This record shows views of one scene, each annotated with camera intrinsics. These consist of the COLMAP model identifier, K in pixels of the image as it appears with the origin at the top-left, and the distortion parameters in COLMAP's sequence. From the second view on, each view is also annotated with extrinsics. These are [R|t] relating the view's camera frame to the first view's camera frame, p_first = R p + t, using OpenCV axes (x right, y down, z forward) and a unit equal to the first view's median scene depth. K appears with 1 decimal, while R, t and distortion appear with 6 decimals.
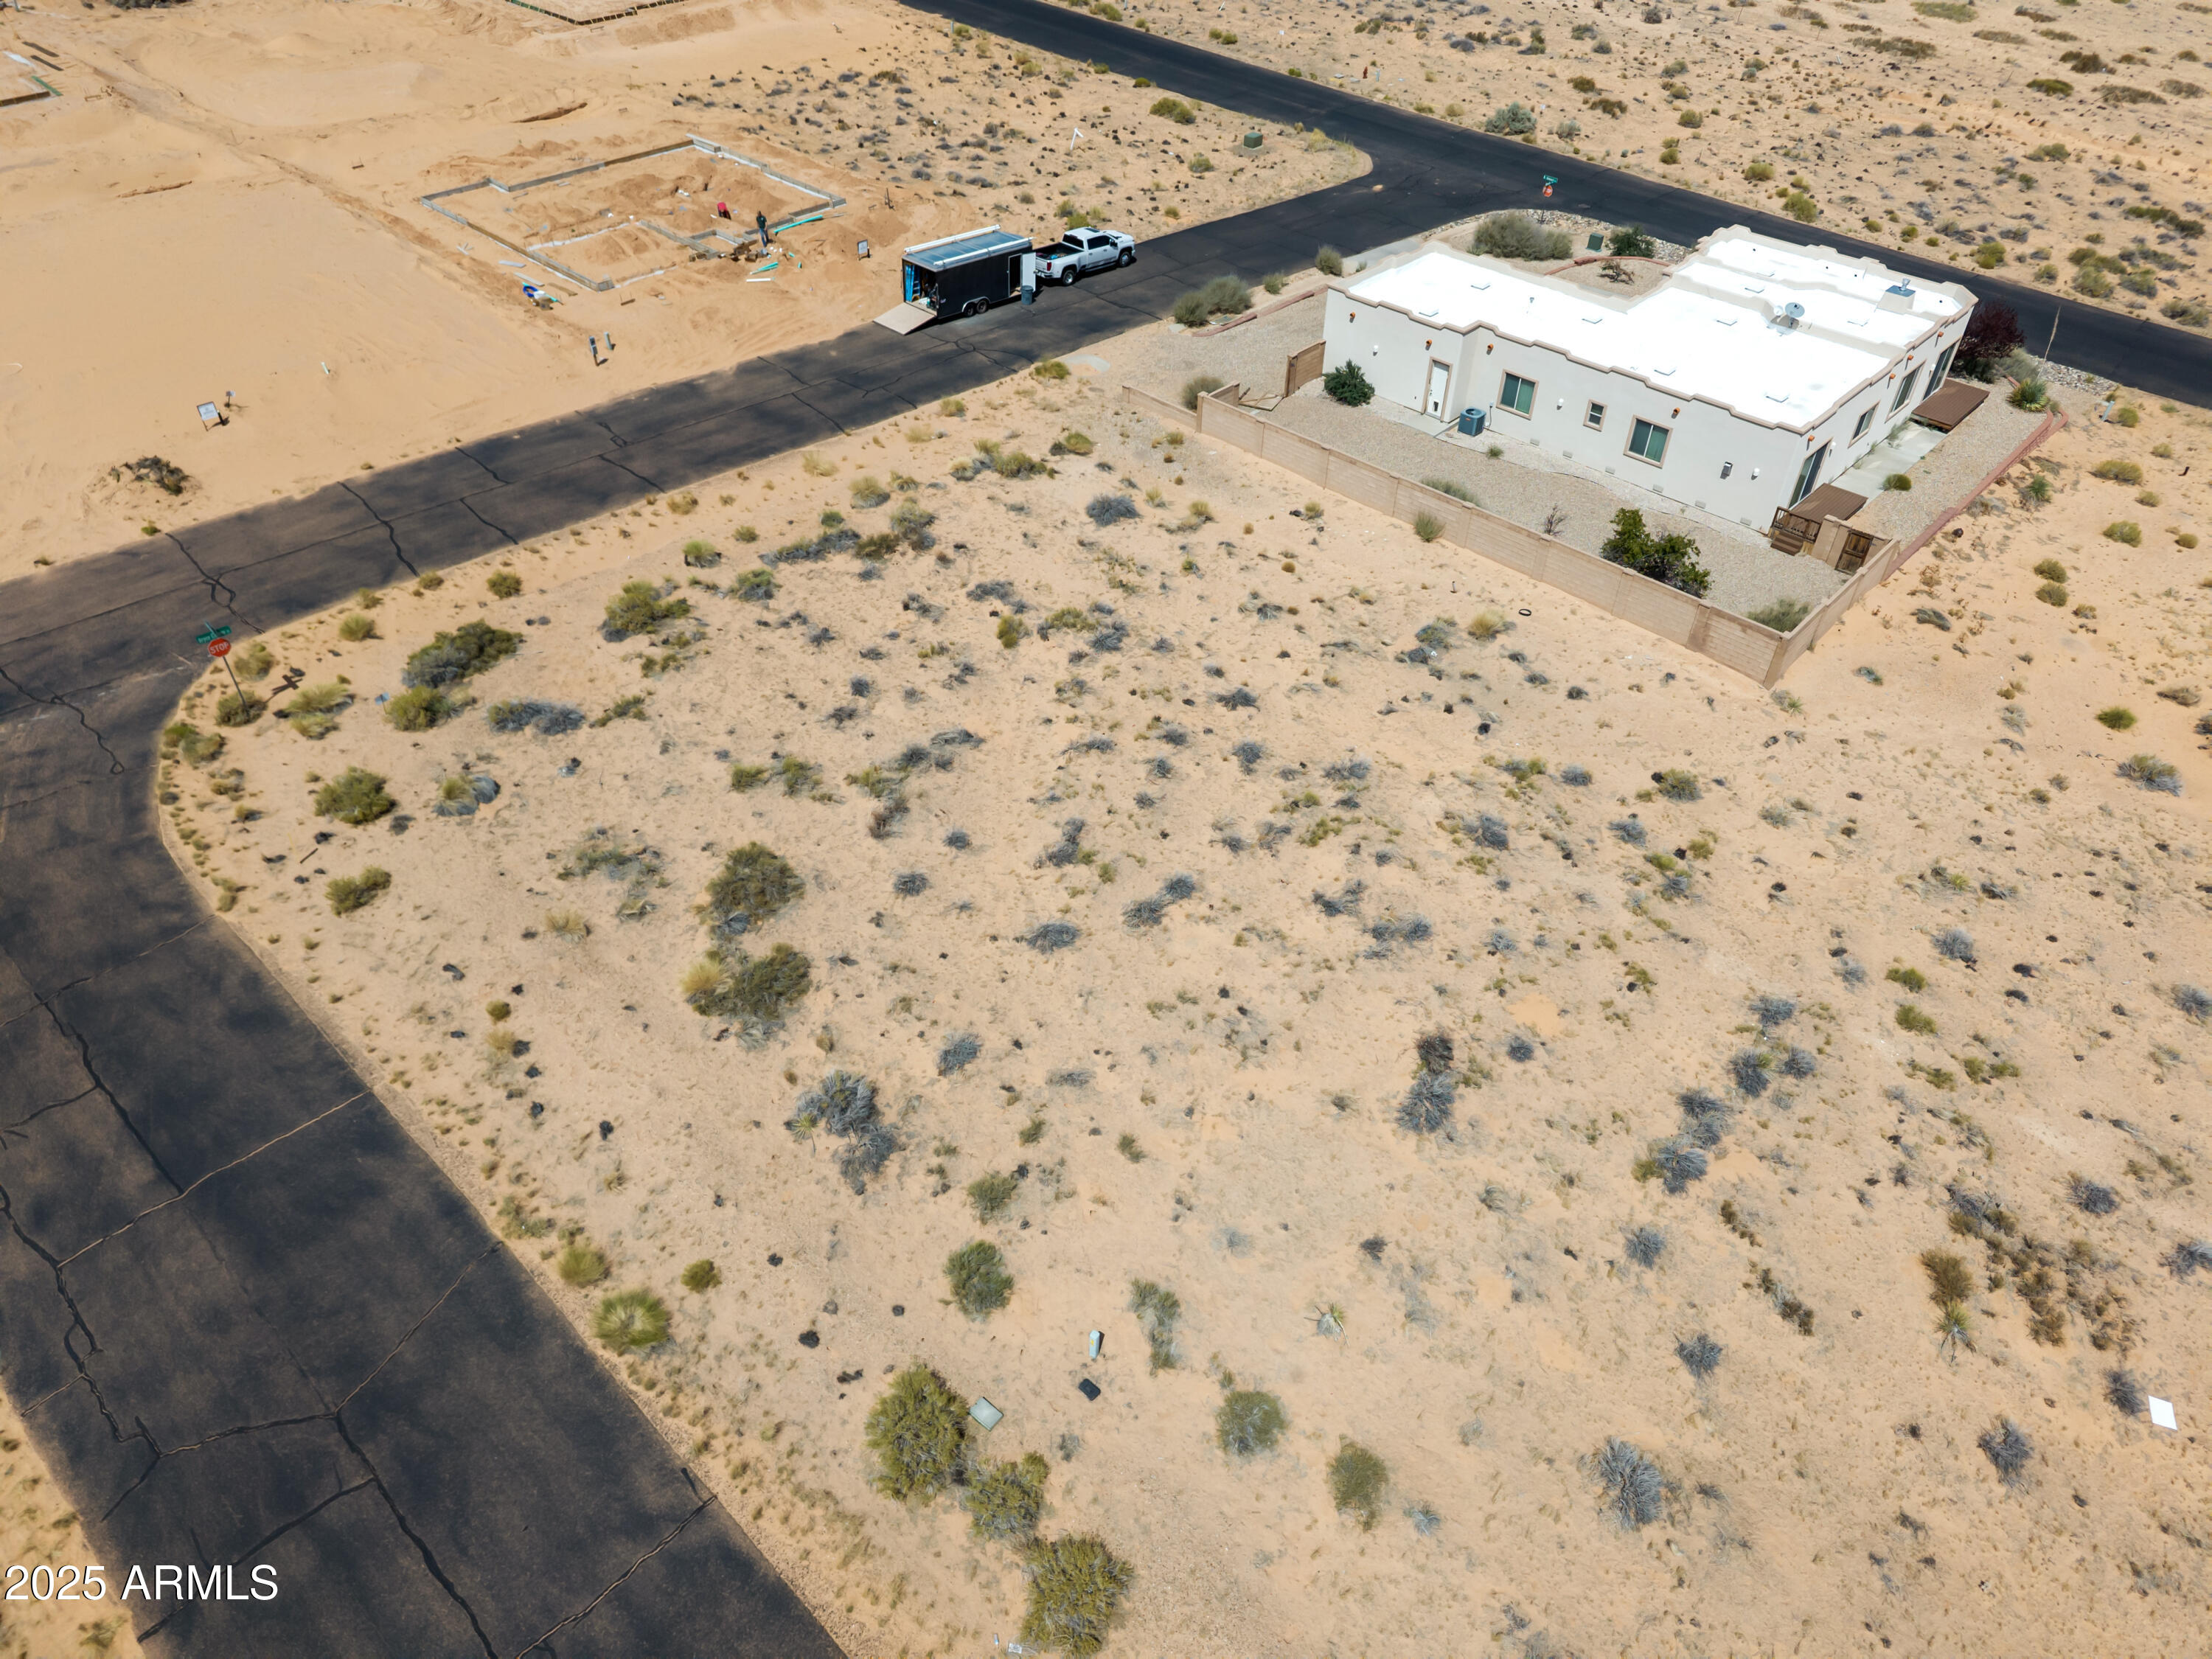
lens RADIAL K [[1482.3, 0, 1118.4], [0, 1482.3, 825.7], [0, 0, 1]] dist [0.025247, -0.027033]
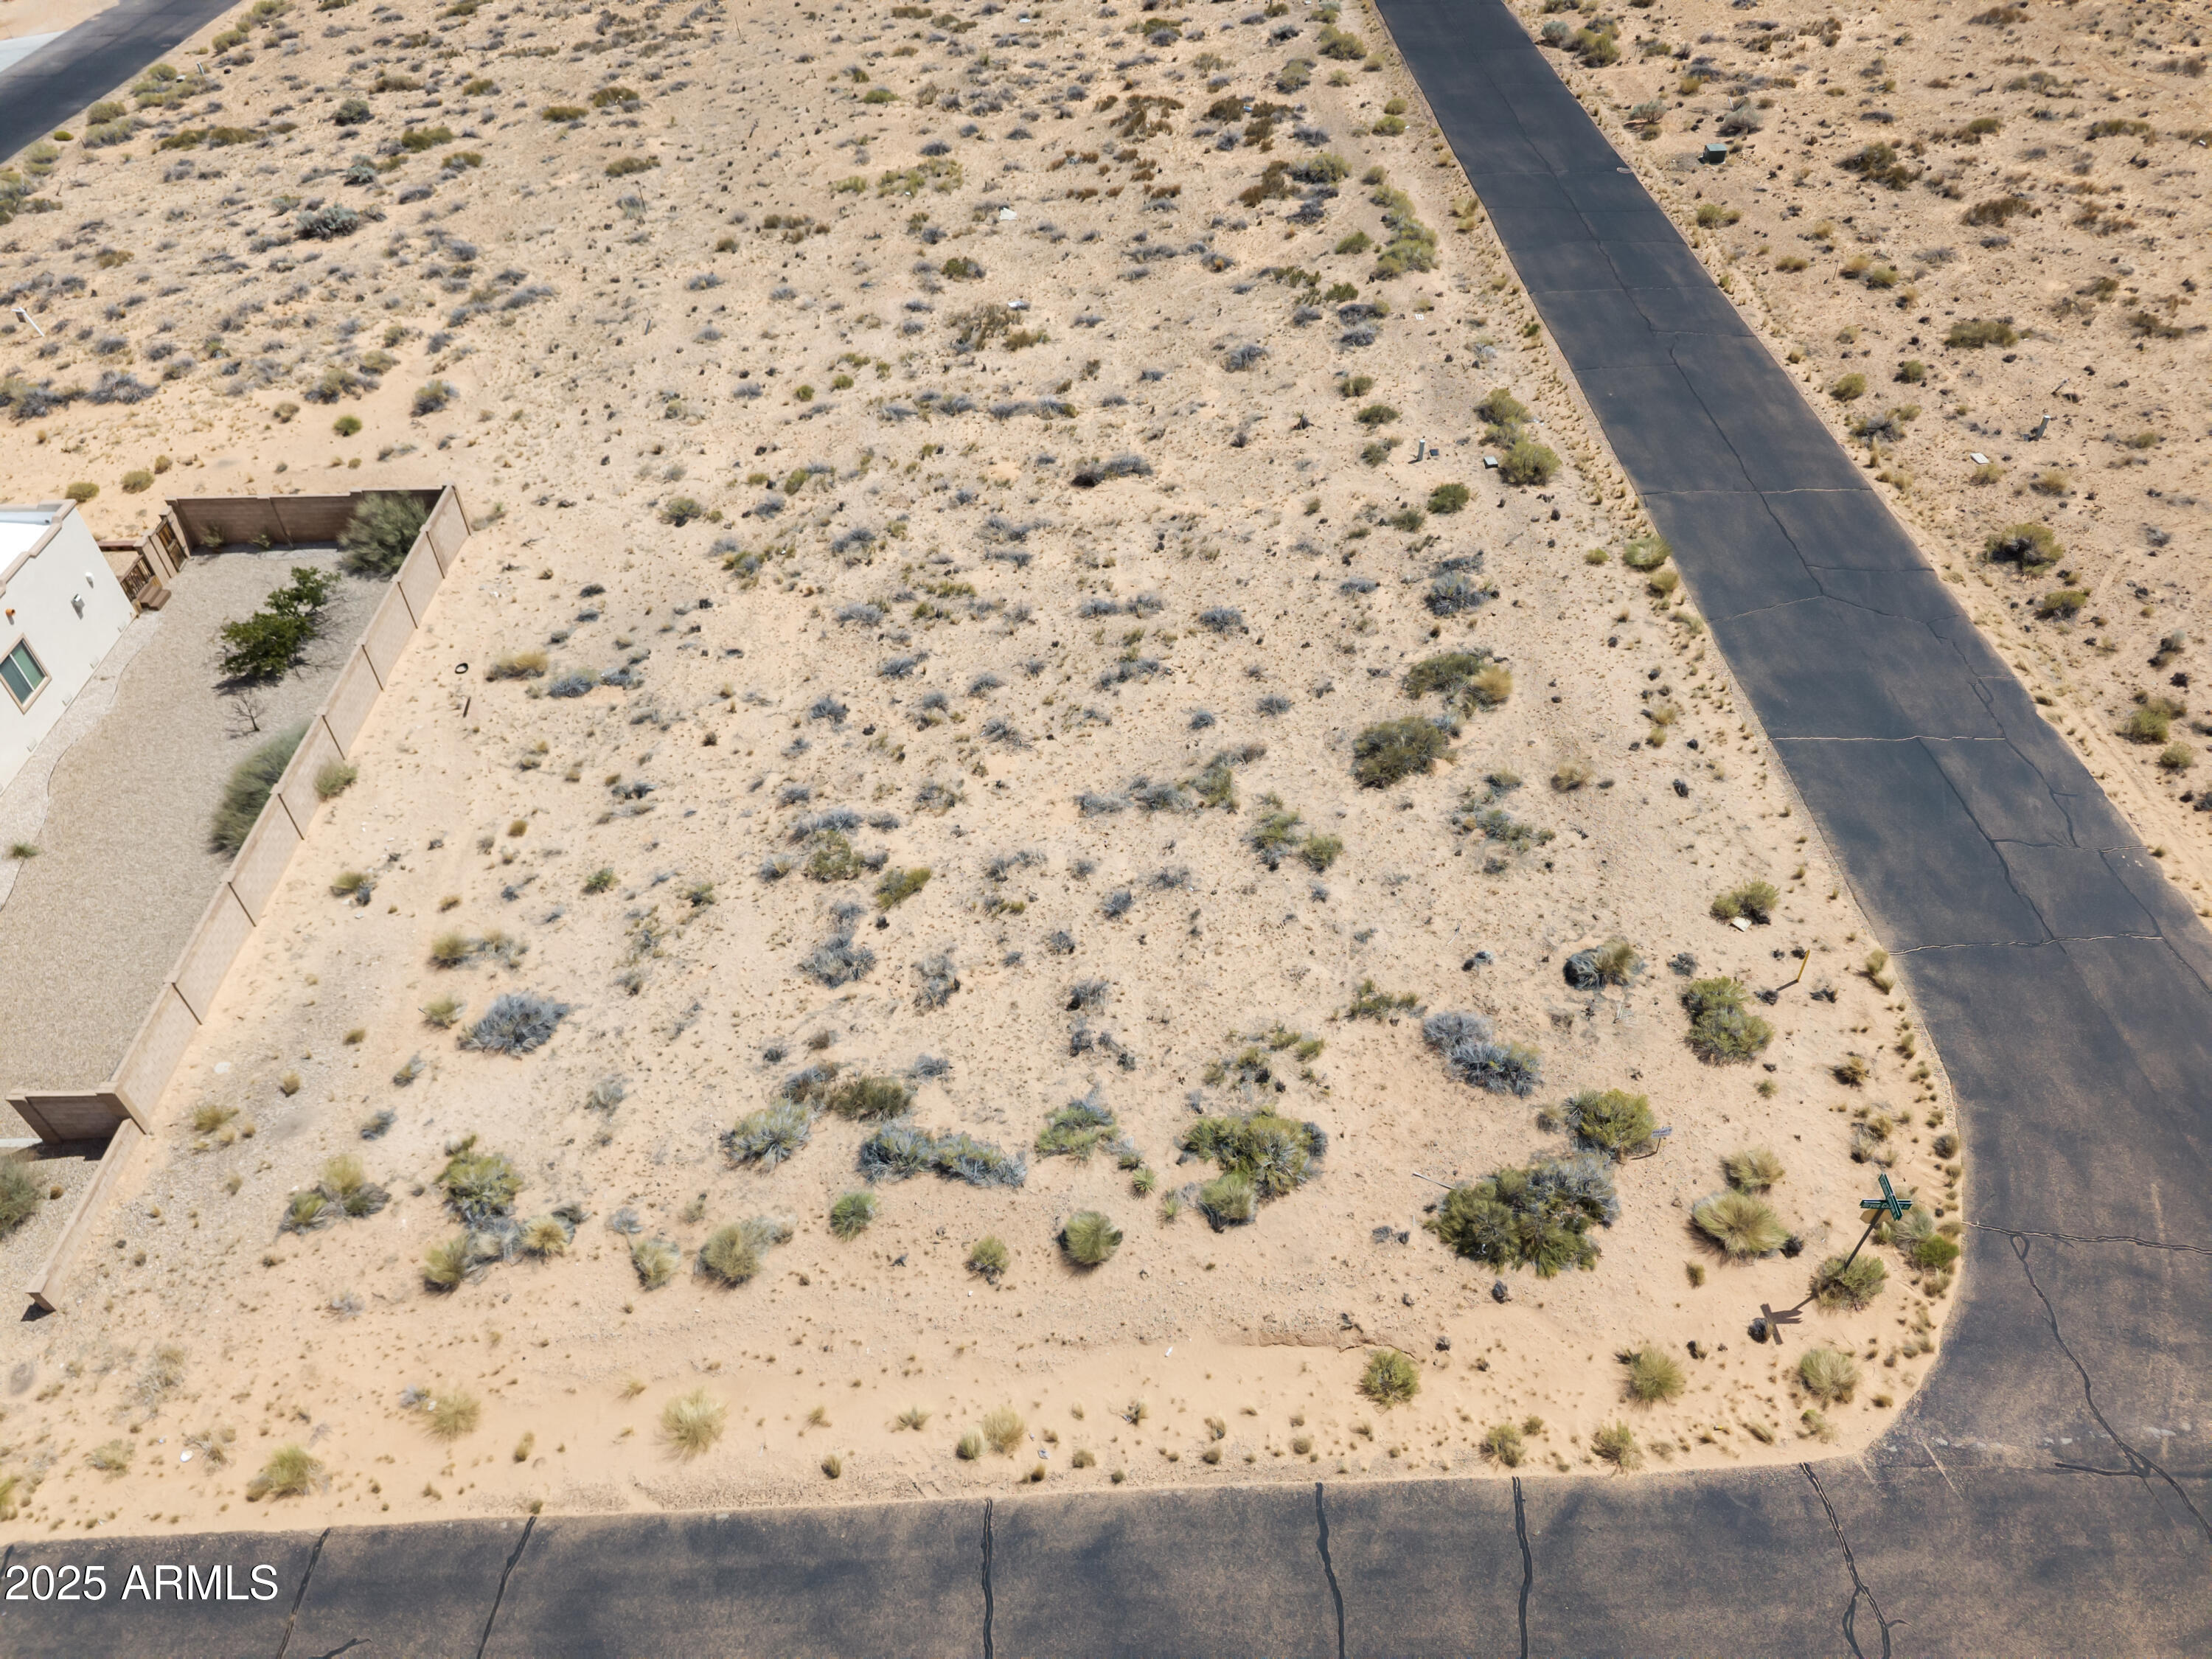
lens RADIAL K [[1483.9, 0, 1118.0], [0, 1483.9, 831.5], [0, 0, 1]] dist [0.011731, -0.004540]
pose [[-0.703912, -0.504825, 0.499660, -0.629595], [0.462693, 0.207832, 0.861813, -0.901658], [-0.538910, 0.837829, 0.087283, 1.013358]]
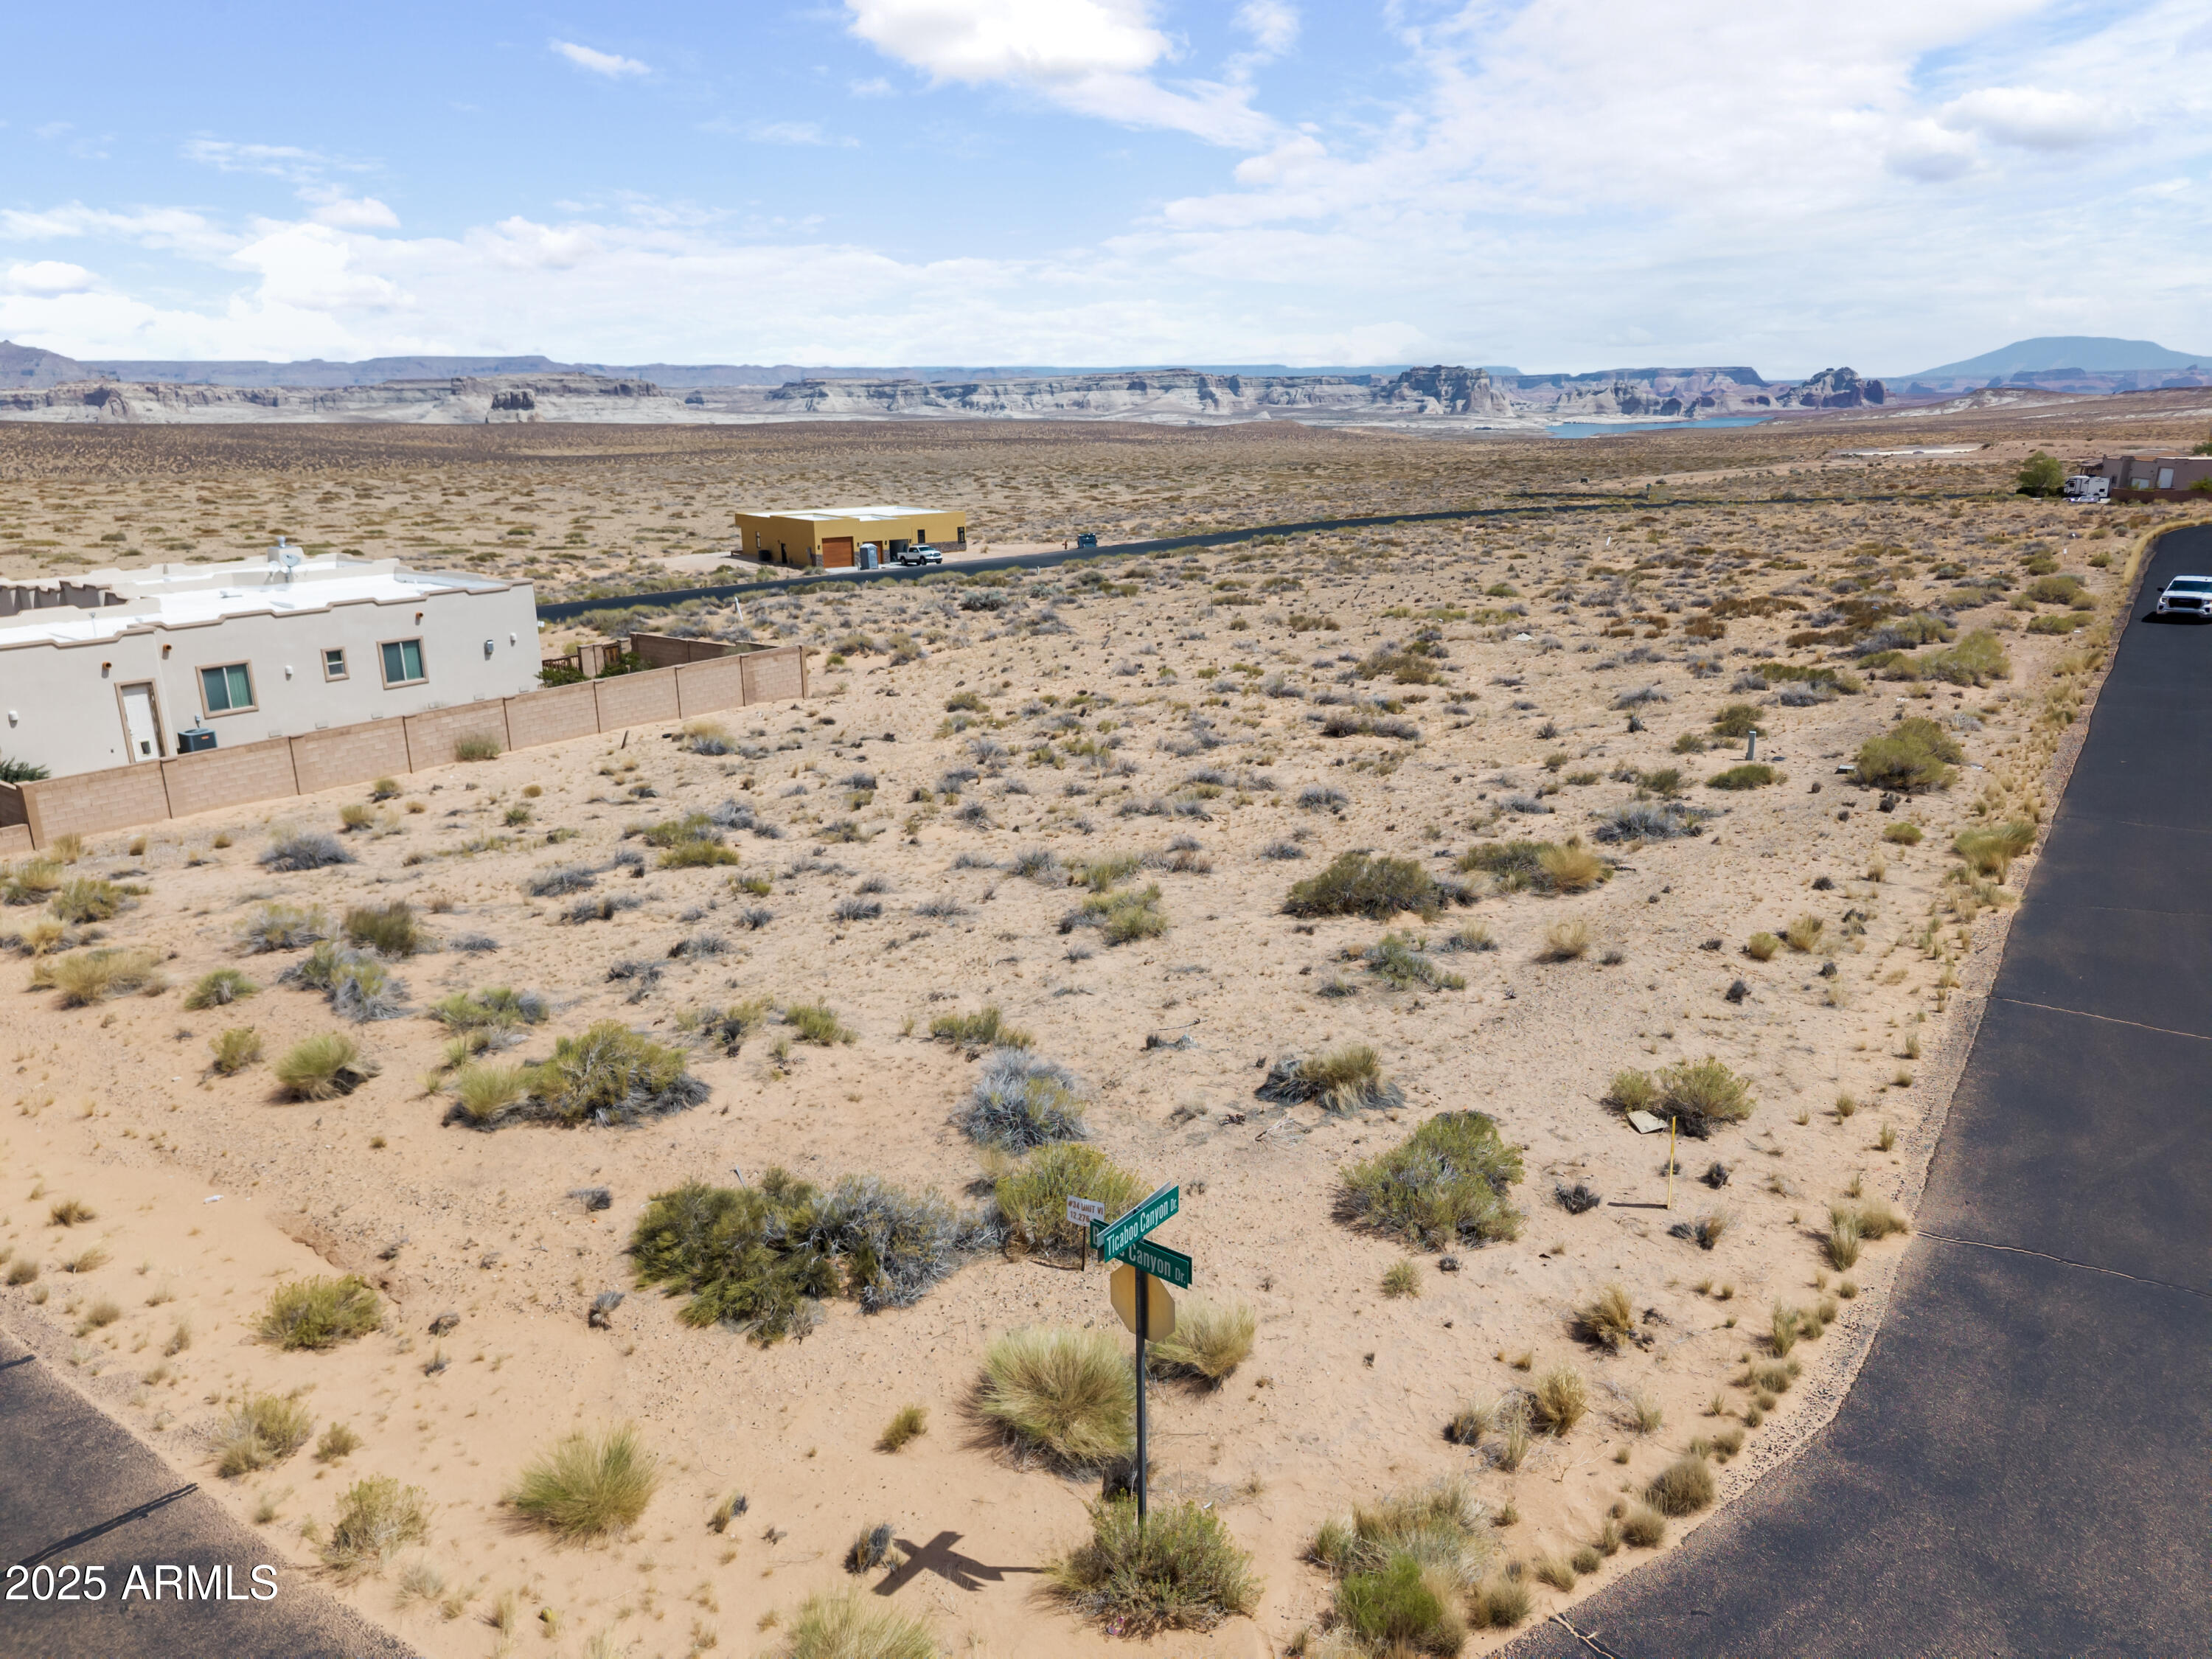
lens RADIAL K [[1482.3, 0, 1118.4], [0, 1482.3, 825.7], [0, 0, 1]] dist [0.025247, -0.027033]
pose [[-0.147429, -0.287218, 0.946451, -0.847524], [0.656945, 0.686903, 0.310786, -0.266684], [-0.739384, 0.667585, 0.087417, 0.956029]]
